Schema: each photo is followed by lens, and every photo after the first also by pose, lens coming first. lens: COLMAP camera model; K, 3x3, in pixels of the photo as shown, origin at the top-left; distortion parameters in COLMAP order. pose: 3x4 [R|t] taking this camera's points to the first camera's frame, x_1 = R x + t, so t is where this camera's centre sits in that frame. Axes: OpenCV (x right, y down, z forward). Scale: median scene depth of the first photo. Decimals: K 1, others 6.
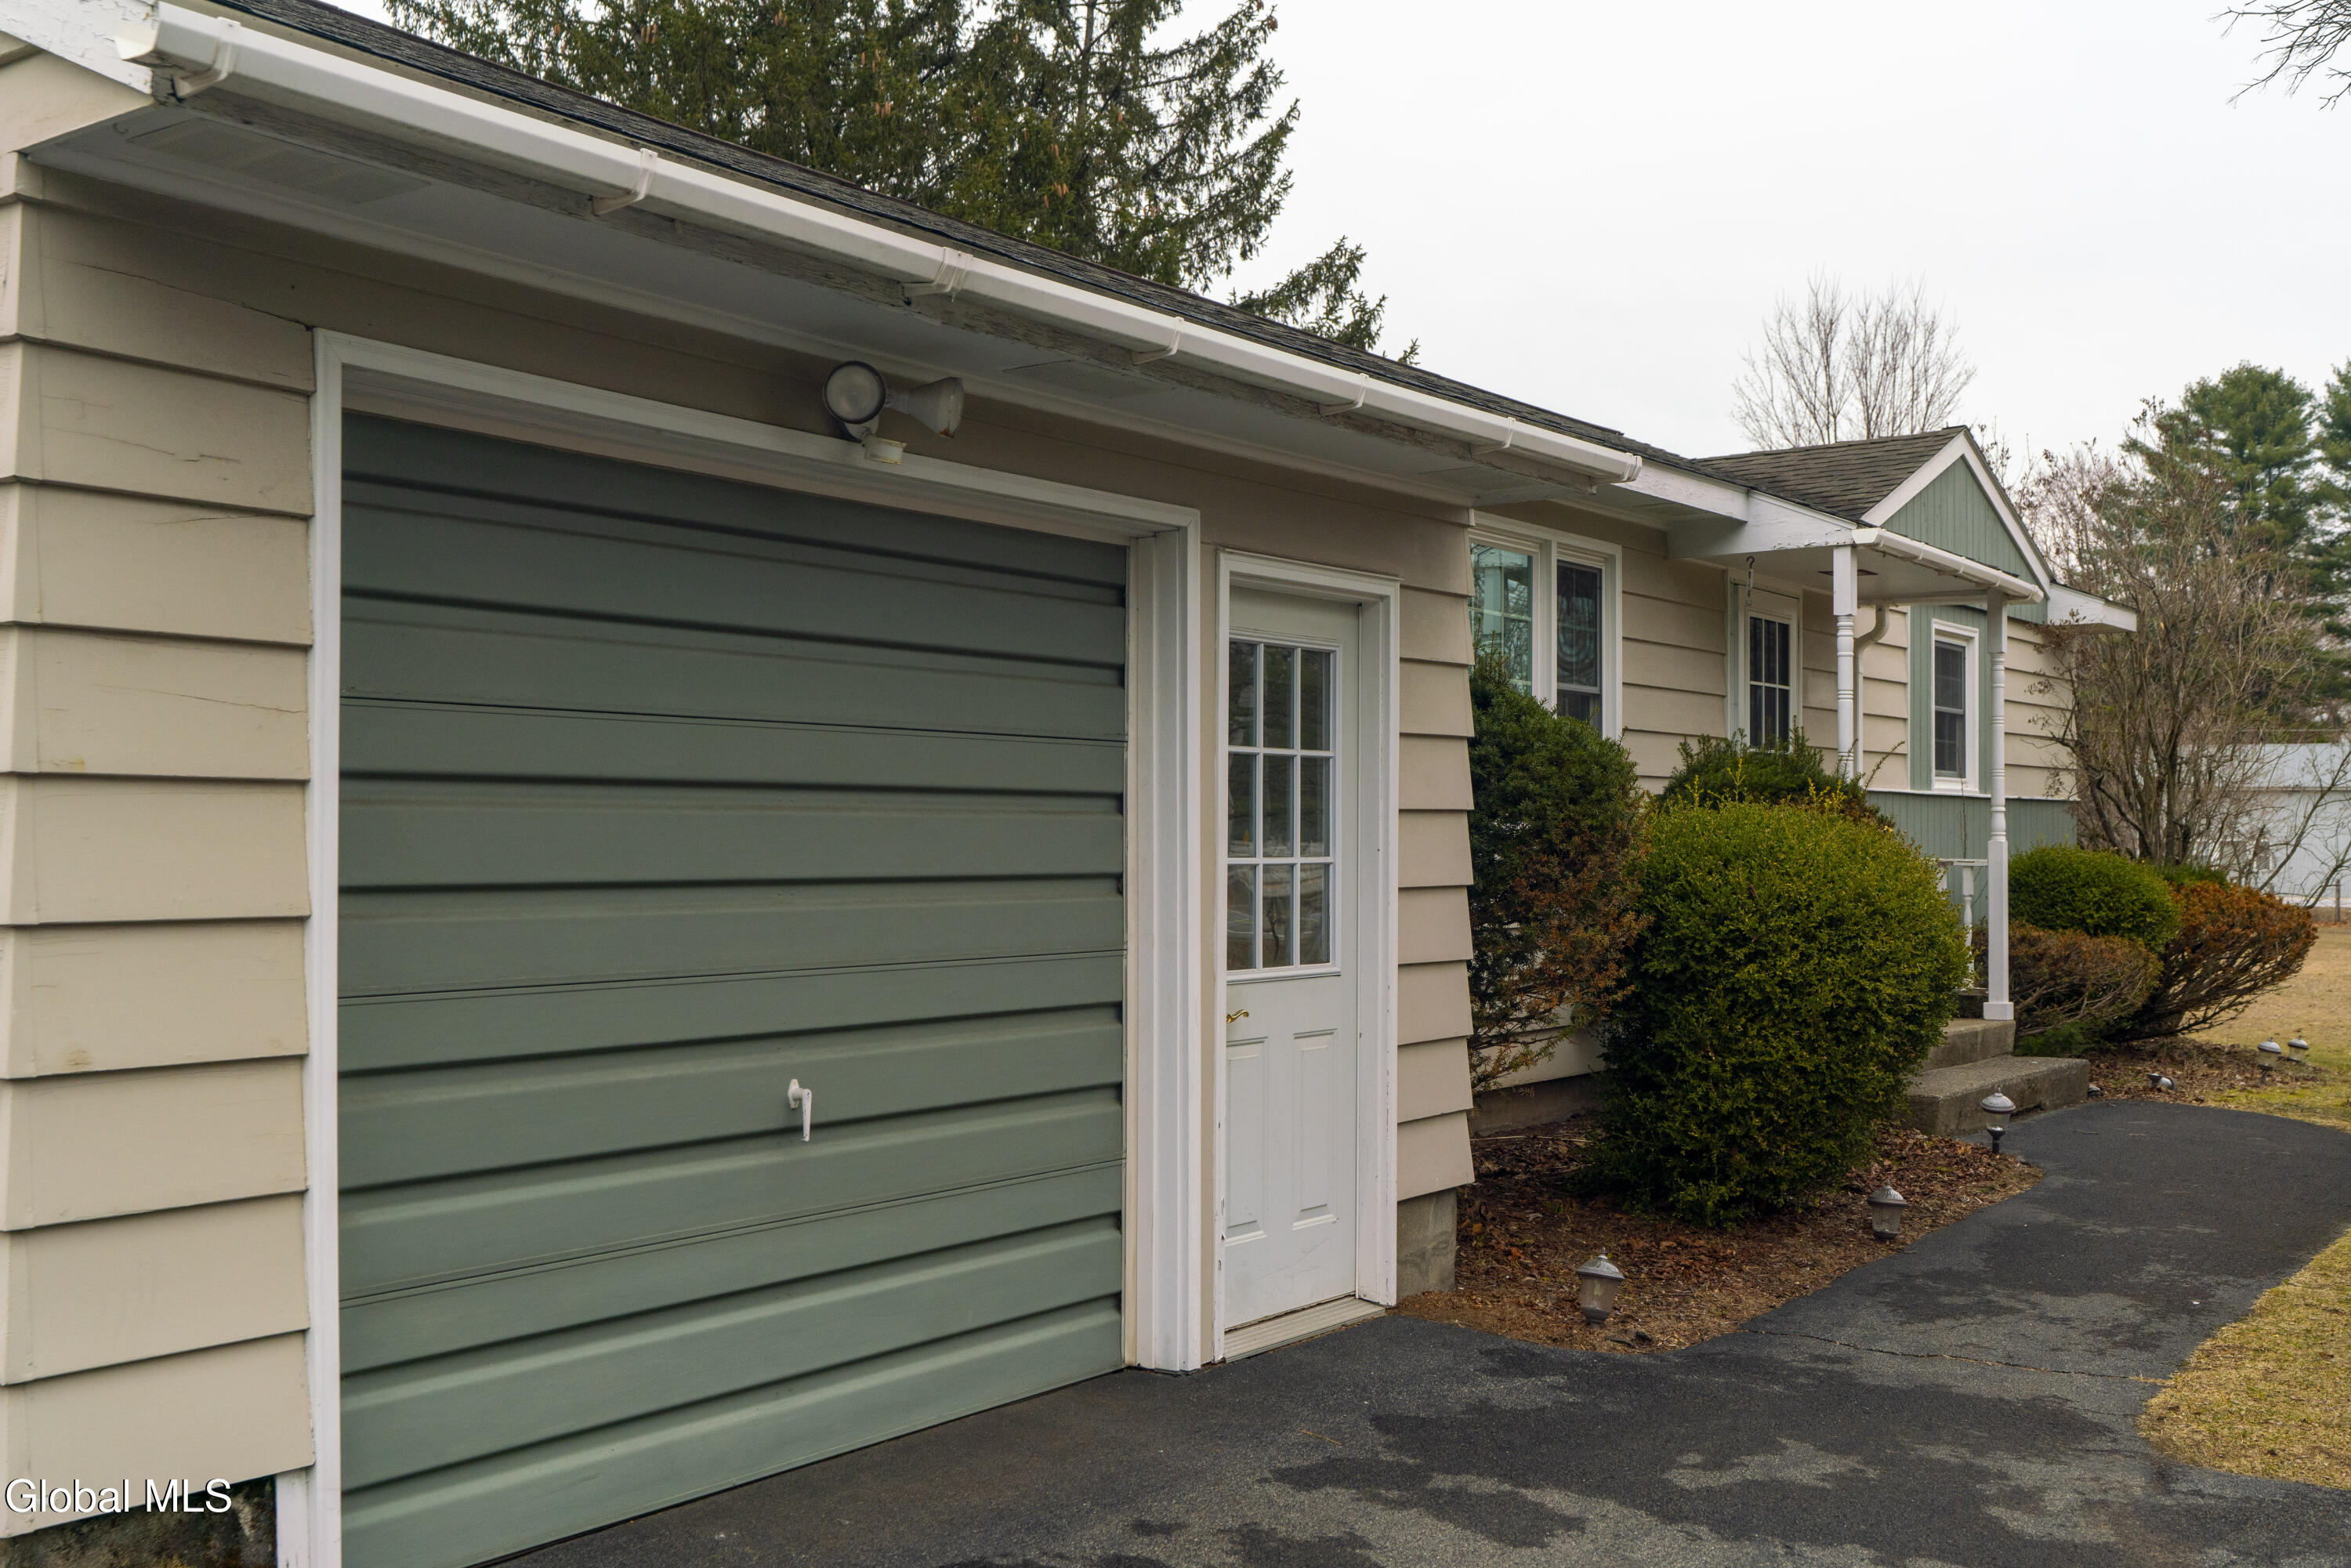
lens RADIAL K [[2382.1, 0, 1165.5], [0, 2382.1, 785.5], [0, 0, 1]] dist [0.059398, 0.000000]
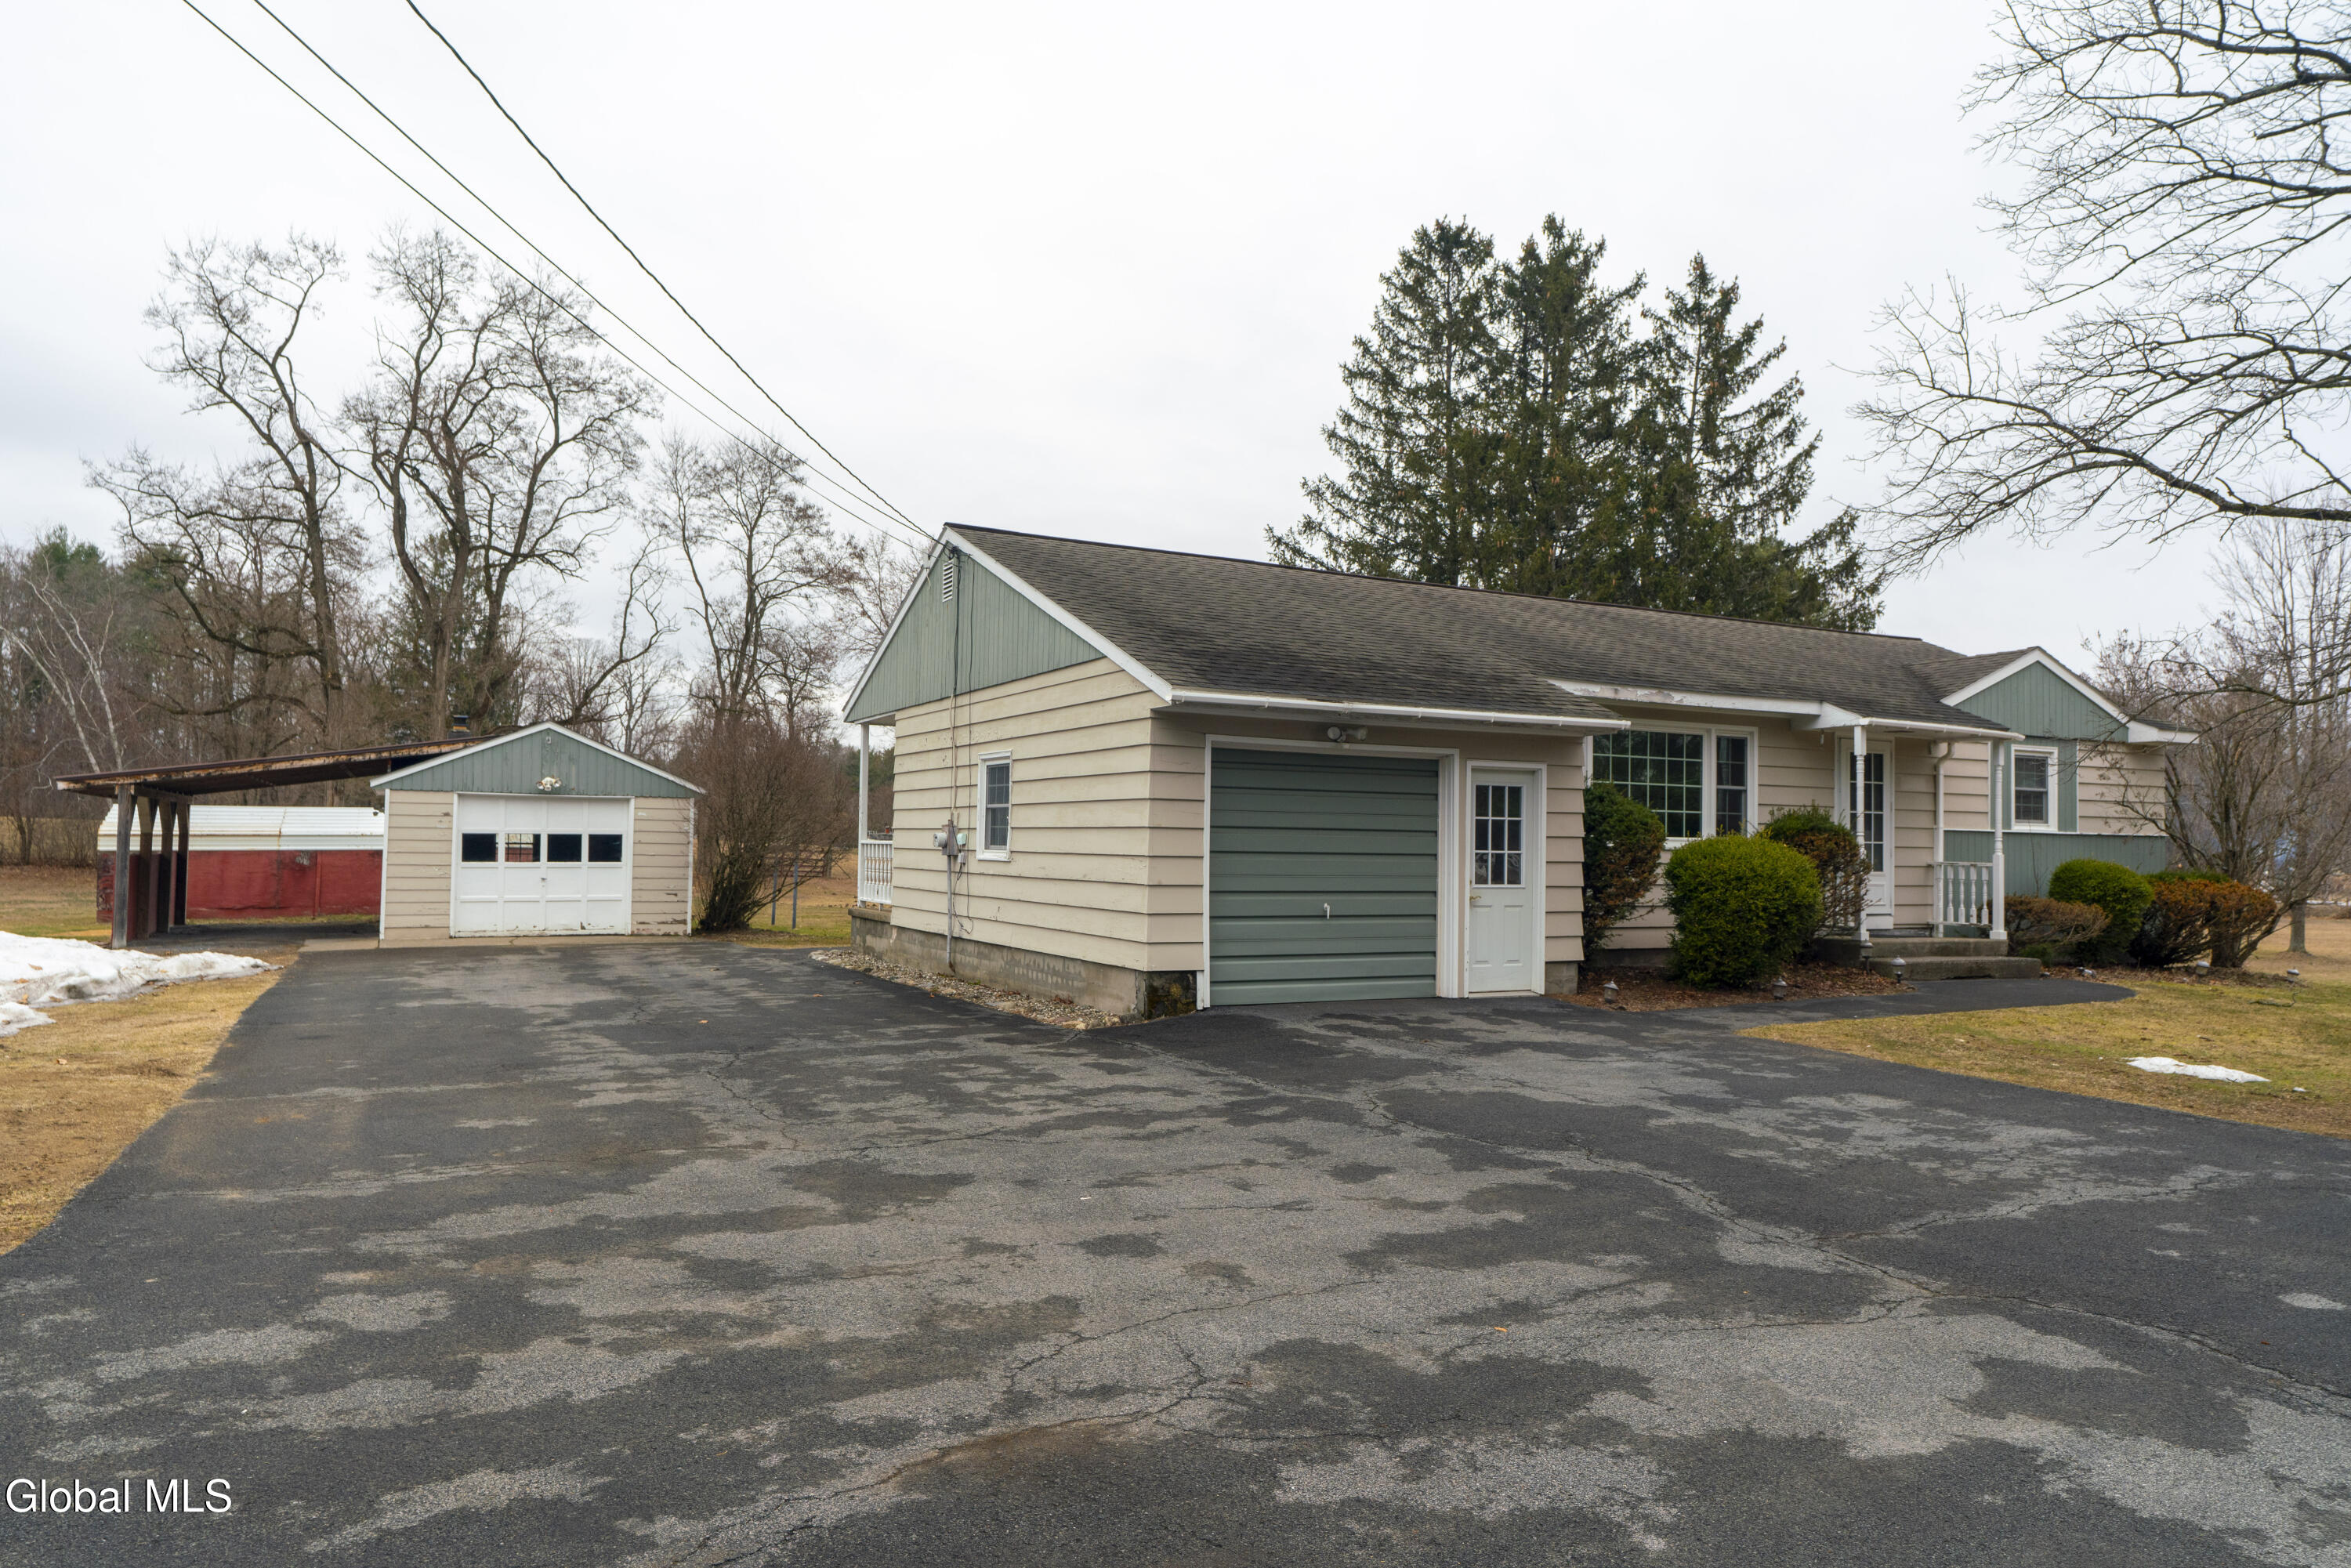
lens RADIAL K [[1520.0, 0, 1162.4], [0, 1520.0, 795.0], [0, 0, 1]] dist [-0.005502, -0.000186]
pose [[0.900266, -0.000085, -0.435341, 0.488217], [-0.005610, 0.999915, -0.011796, -0.017229], [0.435305, 0.013062, 0.900188, -0.967644]]
